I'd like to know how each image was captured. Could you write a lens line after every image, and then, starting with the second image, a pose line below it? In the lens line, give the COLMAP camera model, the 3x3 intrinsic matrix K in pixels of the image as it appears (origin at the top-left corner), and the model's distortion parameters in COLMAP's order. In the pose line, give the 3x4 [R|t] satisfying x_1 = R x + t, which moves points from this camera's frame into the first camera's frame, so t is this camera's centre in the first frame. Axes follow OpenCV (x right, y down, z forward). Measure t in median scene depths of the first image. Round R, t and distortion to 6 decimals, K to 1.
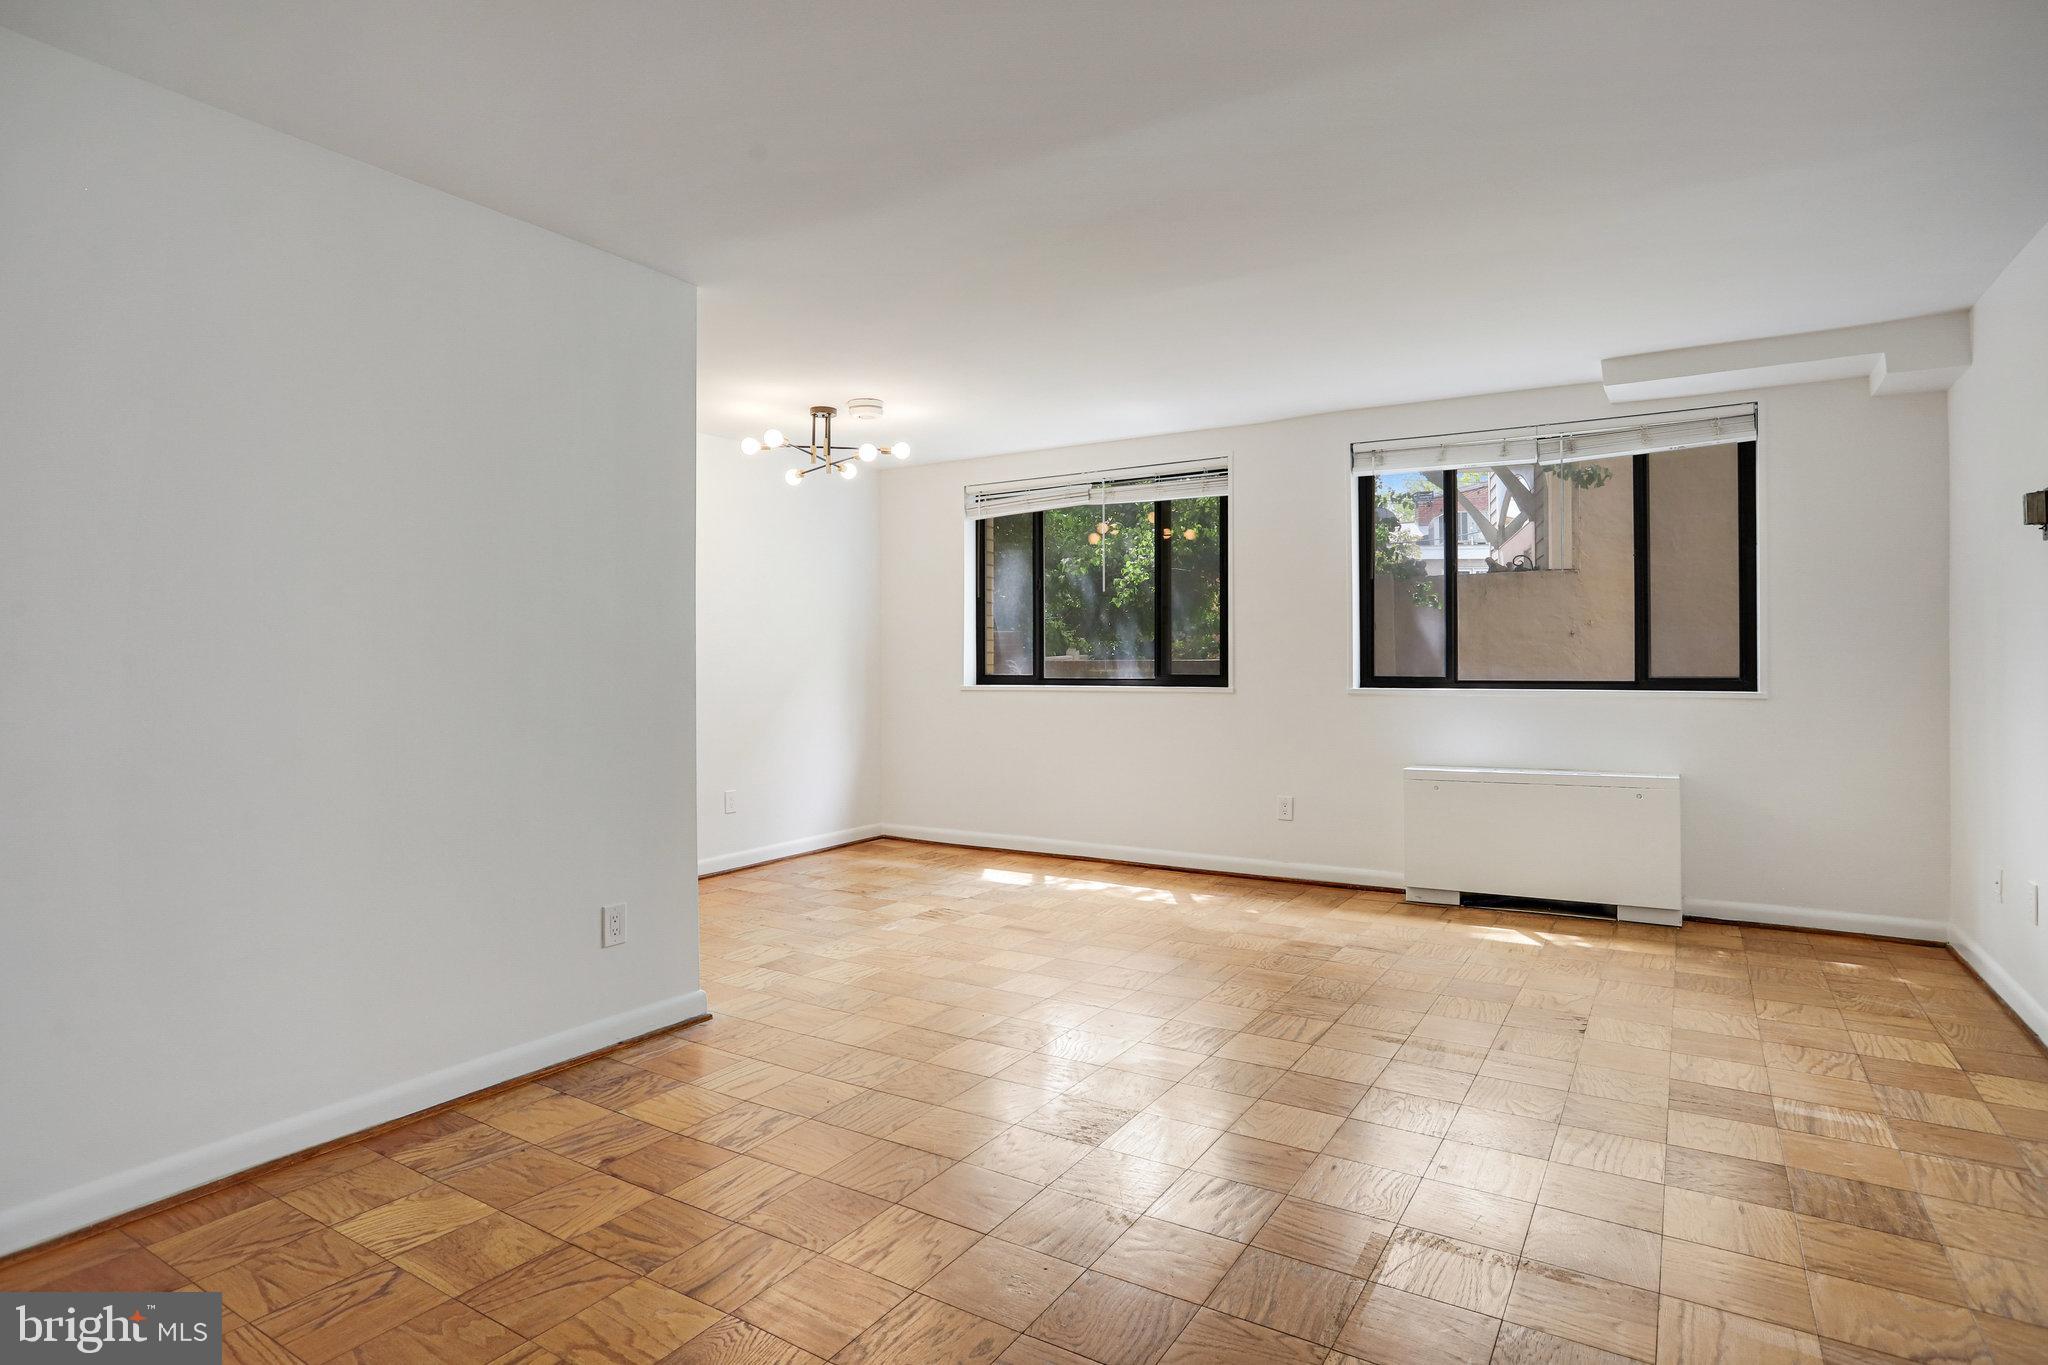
lens RADIAL K [[1036.8, 0, 1024.0], [0, 1036.8, 682.5], [0, 0, 1]] dist [-0.088068, 0.034540]
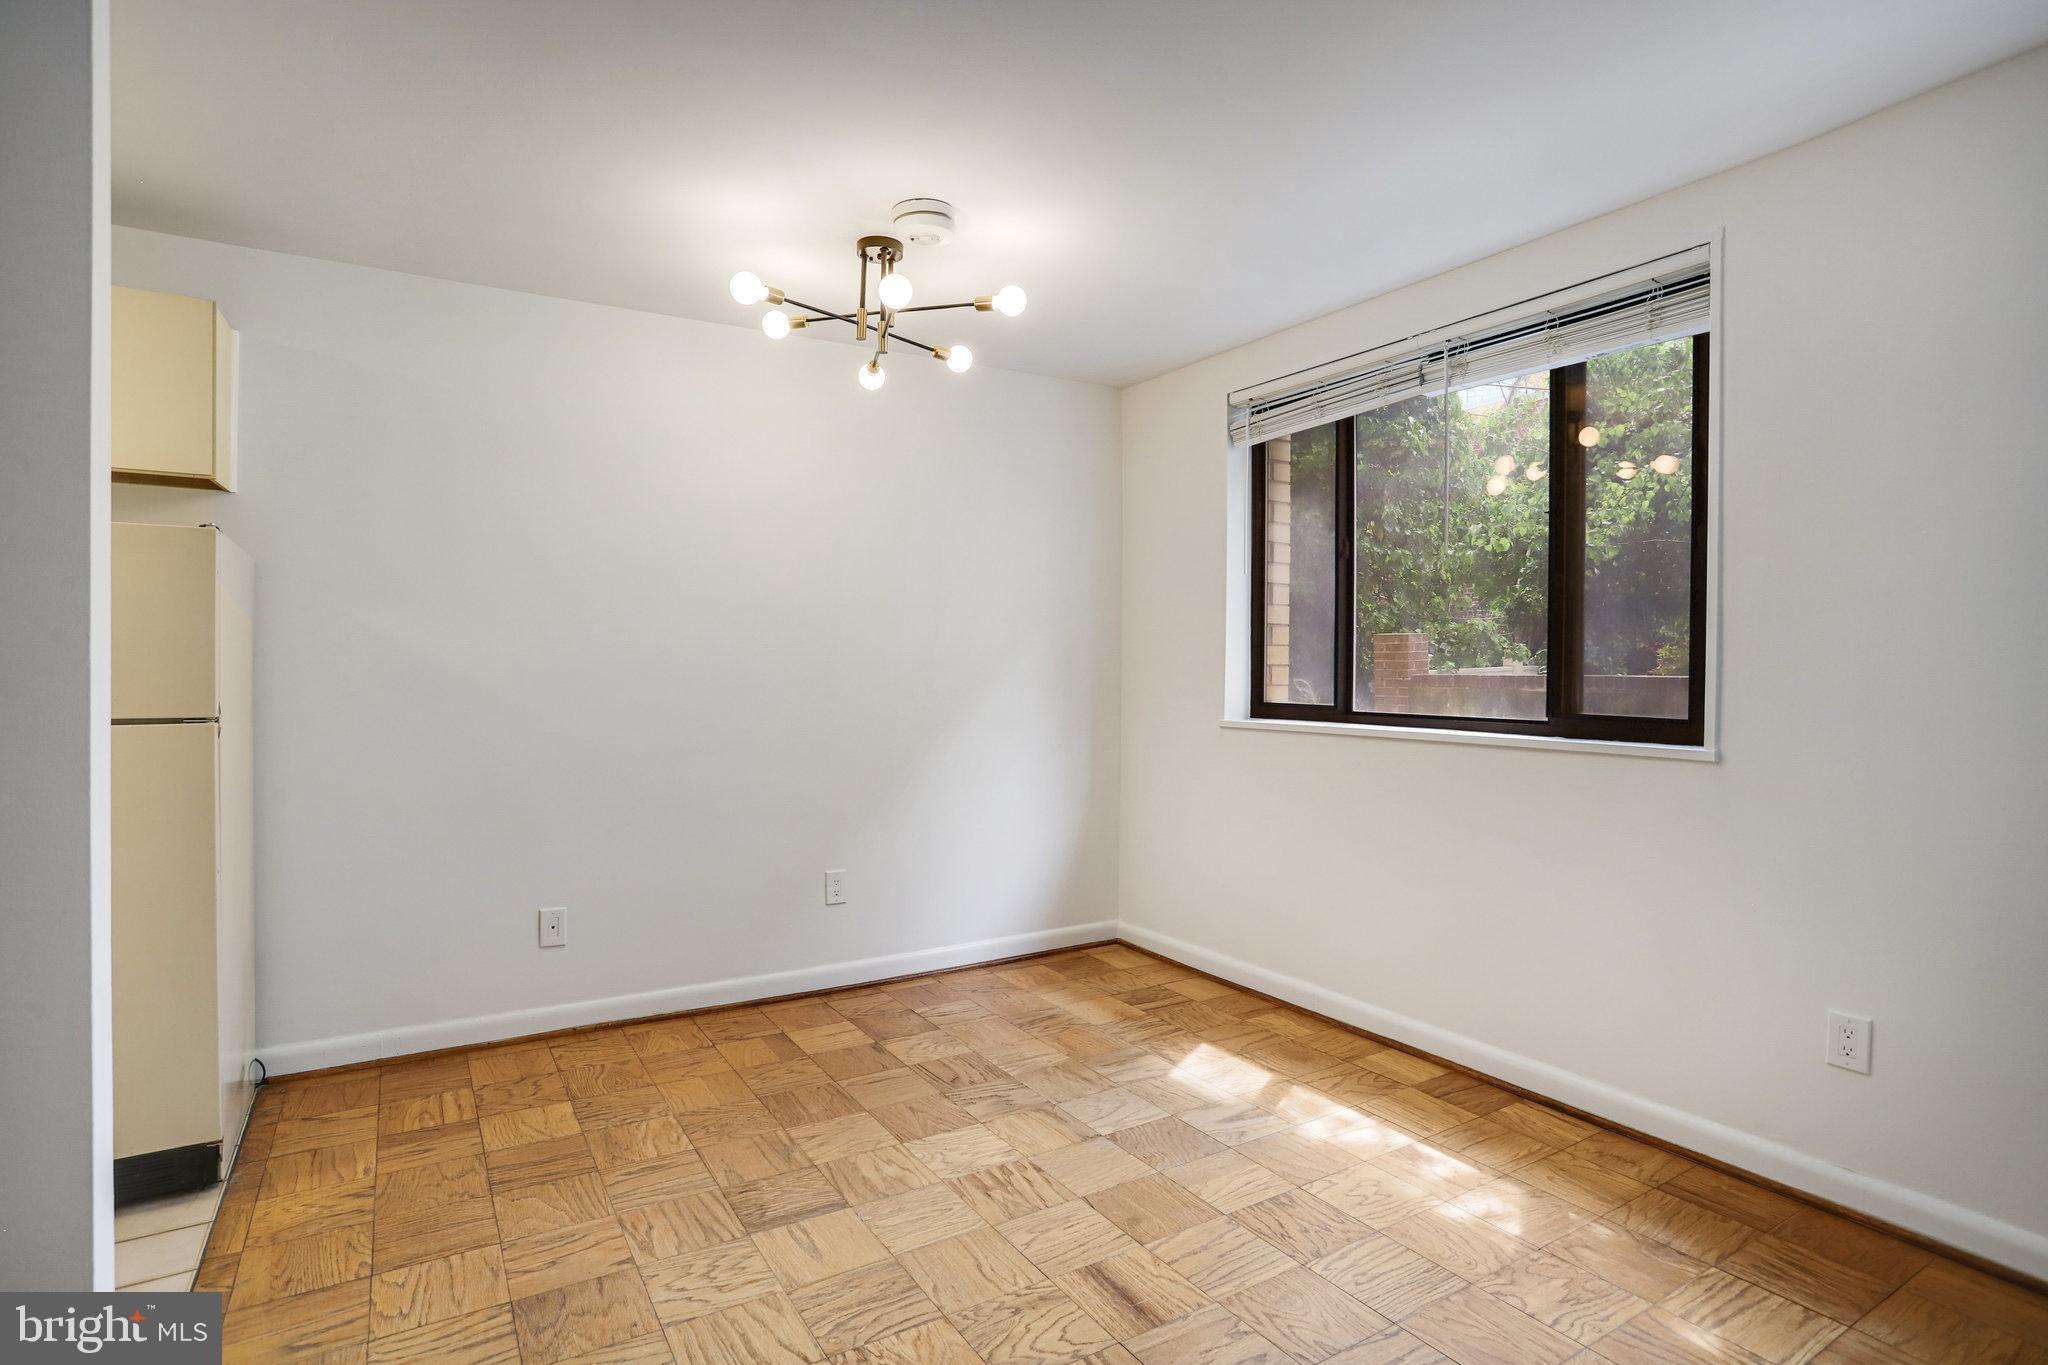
lens RADIAL K [[1036.8, 0, 1024.0], [0, 1036.8, 682.5], [0, 0, 1]] dist [-0.088068, 0.034540]
pose [[0.896779, 0.016787, -0.442159, 0.107148], [-0.019500, 0.999809, -0.001592, -0.015726], [0.442048, 0.010050, 0.896935, 0.412370]]
